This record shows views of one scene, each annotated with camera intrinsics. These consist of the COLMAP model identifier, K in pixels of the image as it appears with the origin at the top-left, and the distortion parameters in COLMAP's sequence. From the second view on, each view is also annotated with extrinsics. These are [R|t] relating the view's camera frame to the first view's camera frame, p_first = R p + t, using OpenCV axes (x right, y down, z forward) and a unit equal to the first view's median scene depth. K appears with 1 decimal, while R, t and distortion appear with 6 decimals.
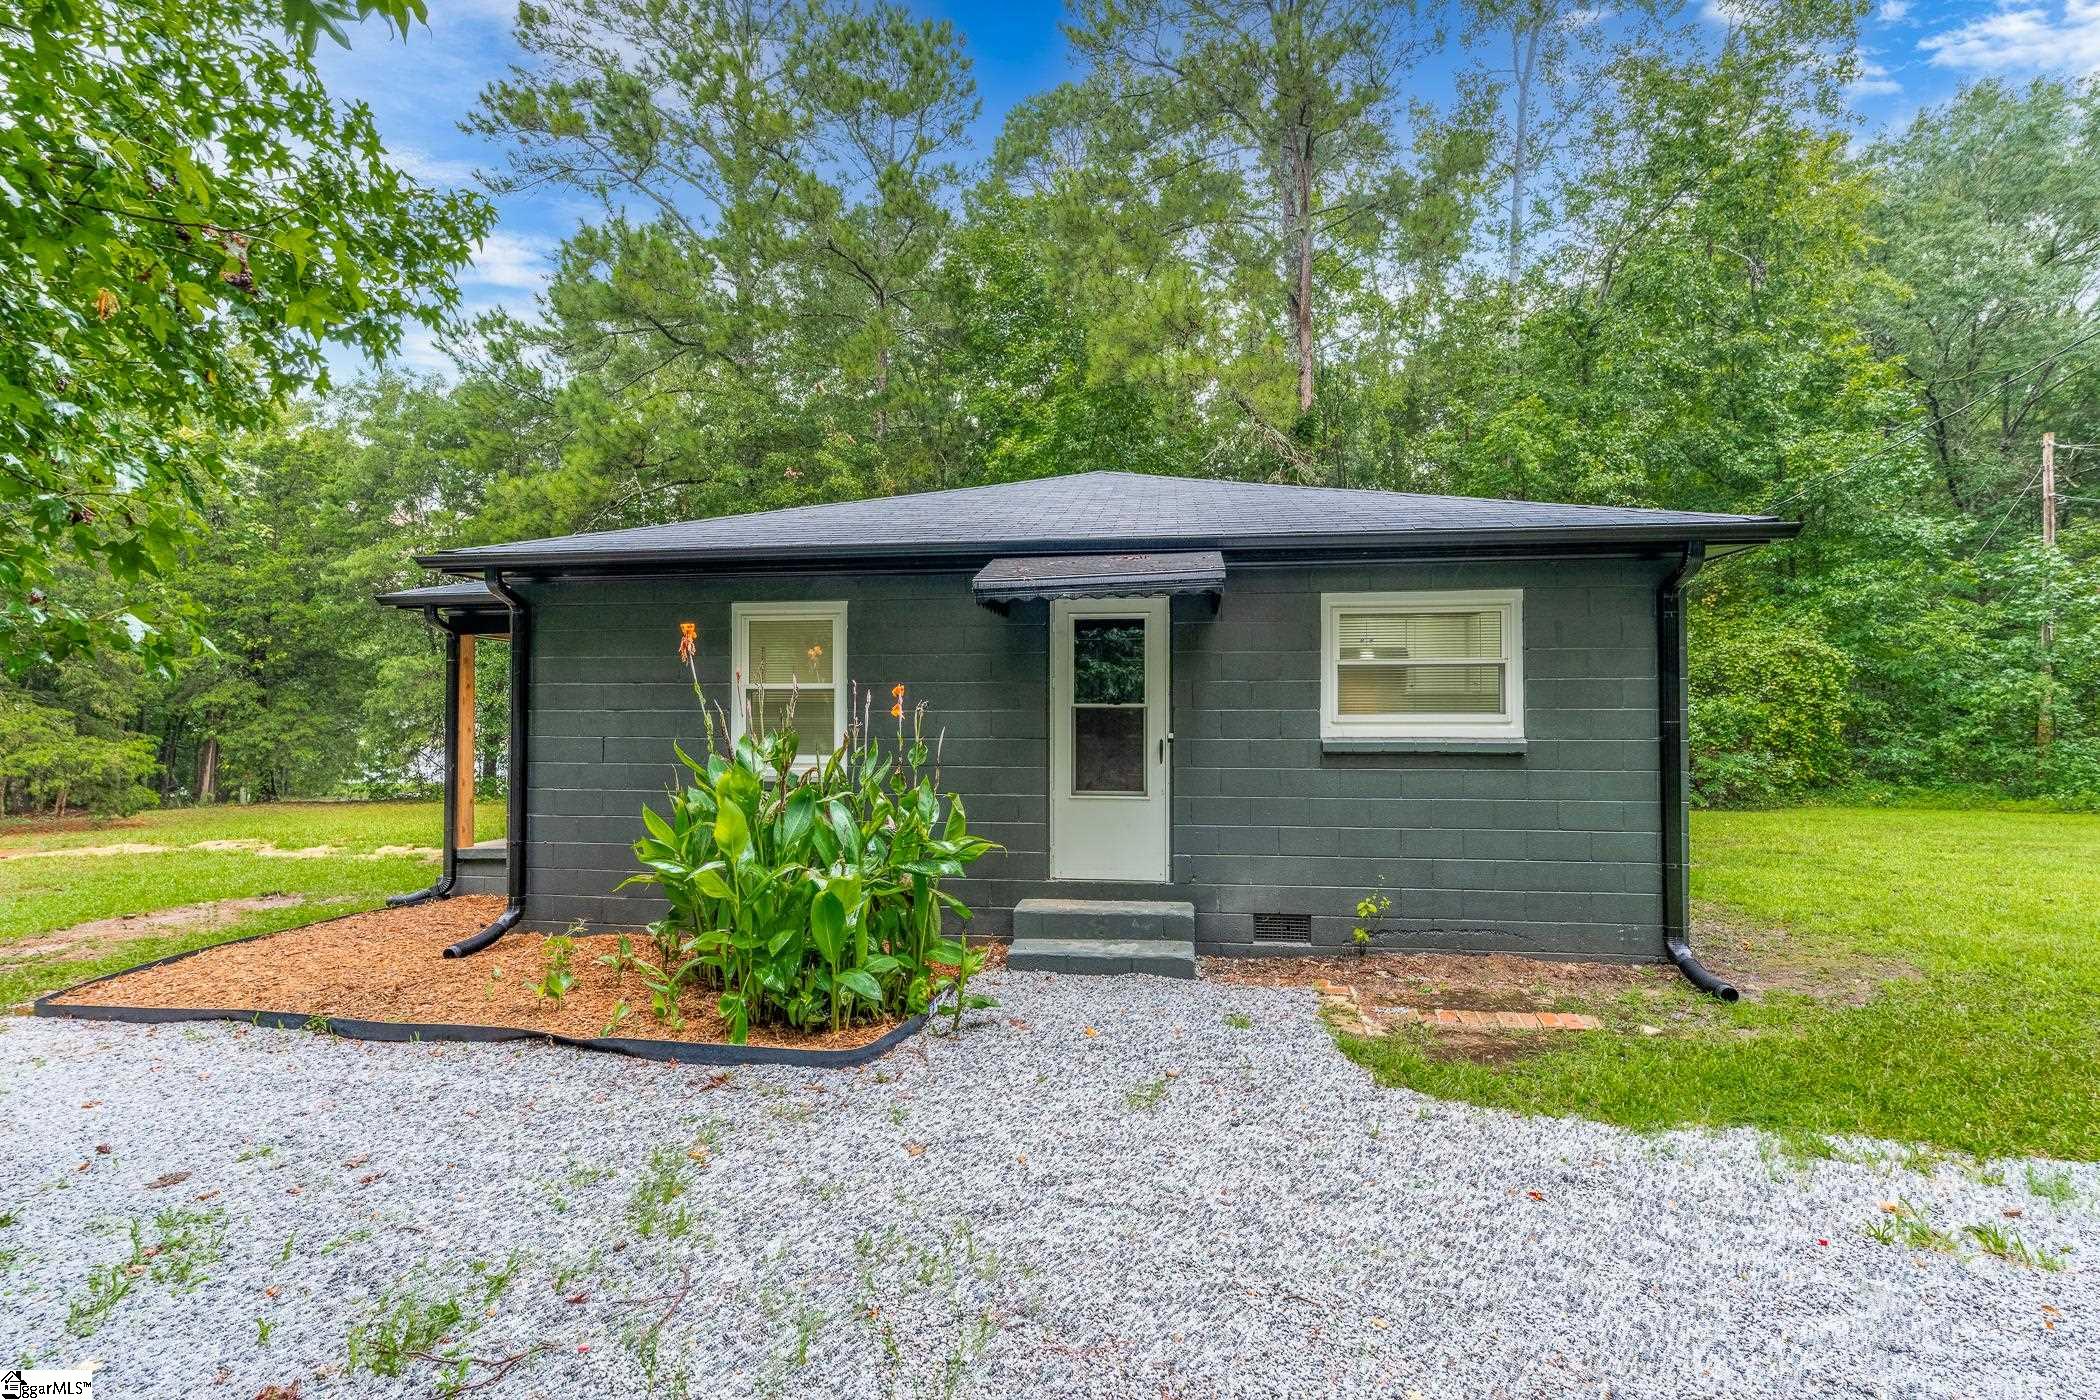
lens RADIAL K [[982.1, 0, 1049.1], [0, 982.1, 703.7], [0, 0, 1]] dist [-0.006108, -0.000637]
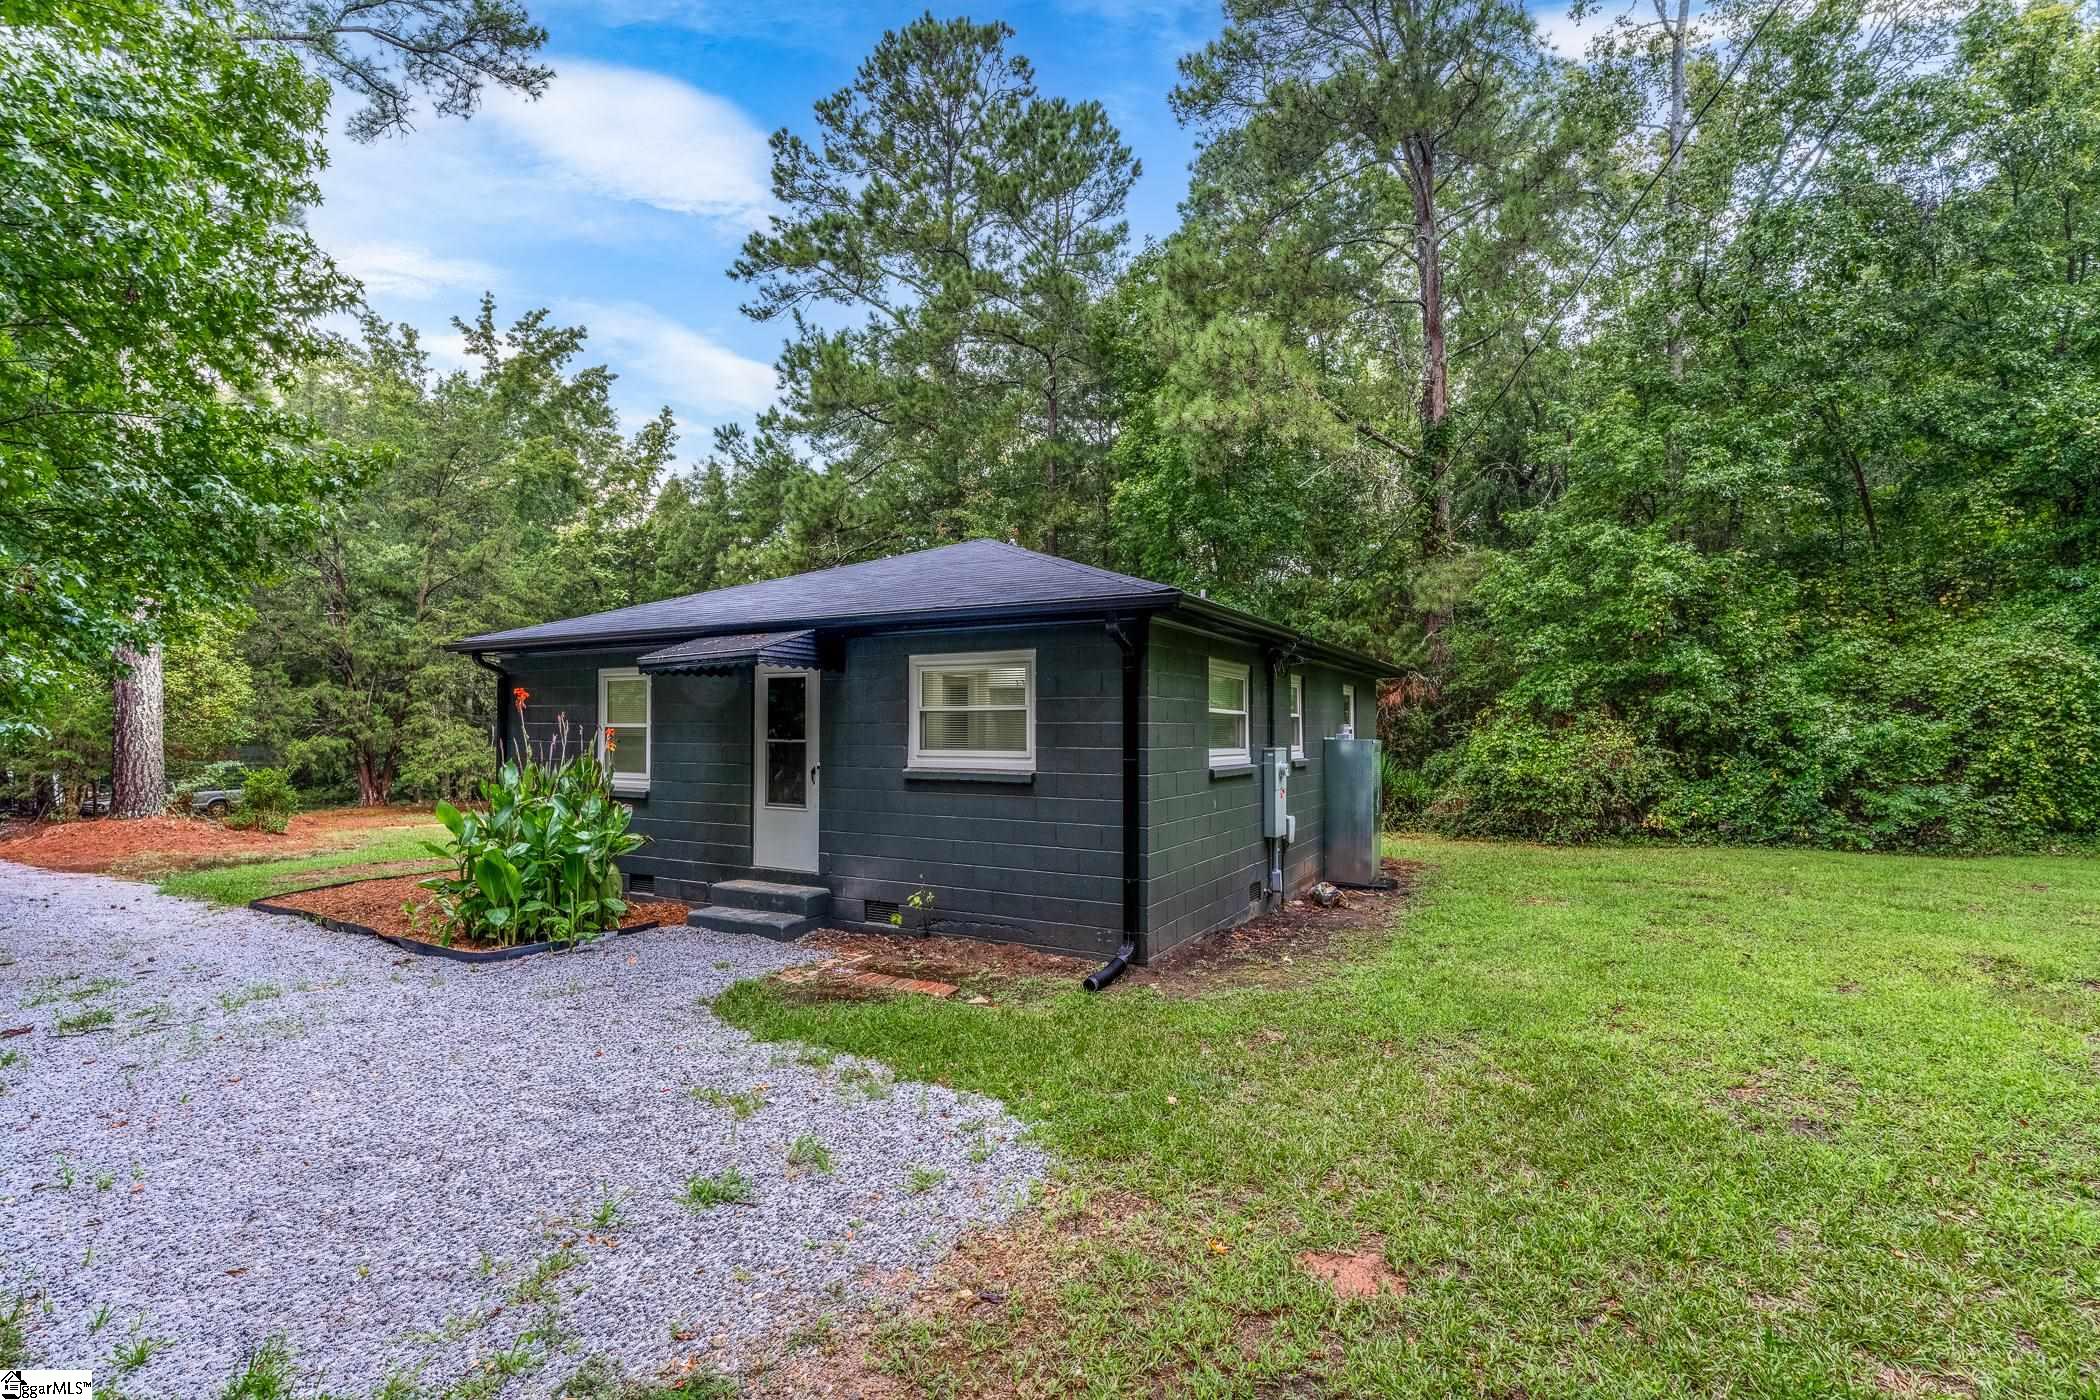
lens RADIAL K [[982.1, 0, 1052.8], [0, 982.1, 714.9], [0, 0, 1]] dist [-0.006108, -0.000637]
pose [[0.928678, -0.003665, -0.370868, 0.907506], [0.003152, 0.999993, -0.001990, -0.030586], [0.370873, 0.000679, 0.928683, -0.124661]]
